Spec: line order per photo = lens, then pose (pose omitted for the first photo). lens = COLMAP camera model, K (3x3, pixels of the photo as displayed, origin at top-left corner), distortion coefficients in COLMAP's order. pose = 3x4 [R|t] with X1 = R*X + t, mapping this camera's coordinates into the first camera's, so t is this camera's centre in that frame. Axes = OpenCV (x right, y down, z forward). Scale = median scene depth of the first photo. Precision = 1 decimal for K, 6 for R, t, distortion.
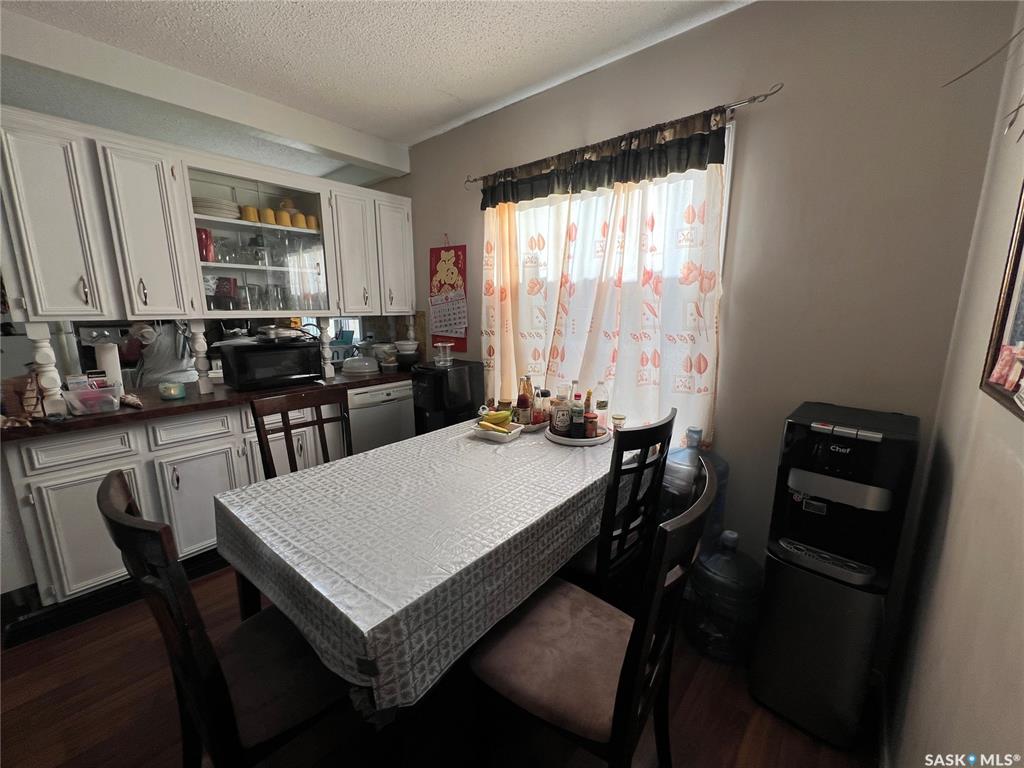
lens RADIAL K [[409.9, 0, 509.8], [0, 409.9, 385.5], [0, 0, 1]] dist [-0.001806, 0.000472]
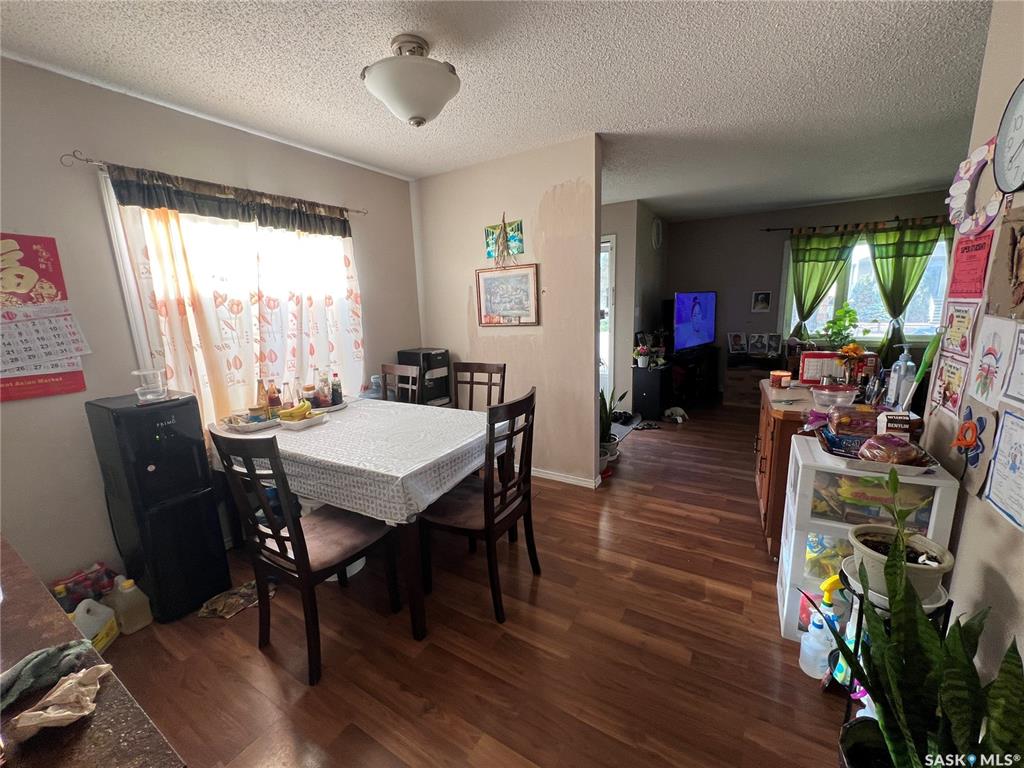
lens RADIAL K [[410.0, 0, 512.5], [0, 410.0, 384.3], [0, 0, 1]] dist [0.000645, -0.000233]
pose [[-0.154370, -0.161360, 0.974748, -1.158292], [0.260578, 0.944993, 0.197702, -0.054321], [-0.953031, 0.284518, -0.103832, 0.494379]]
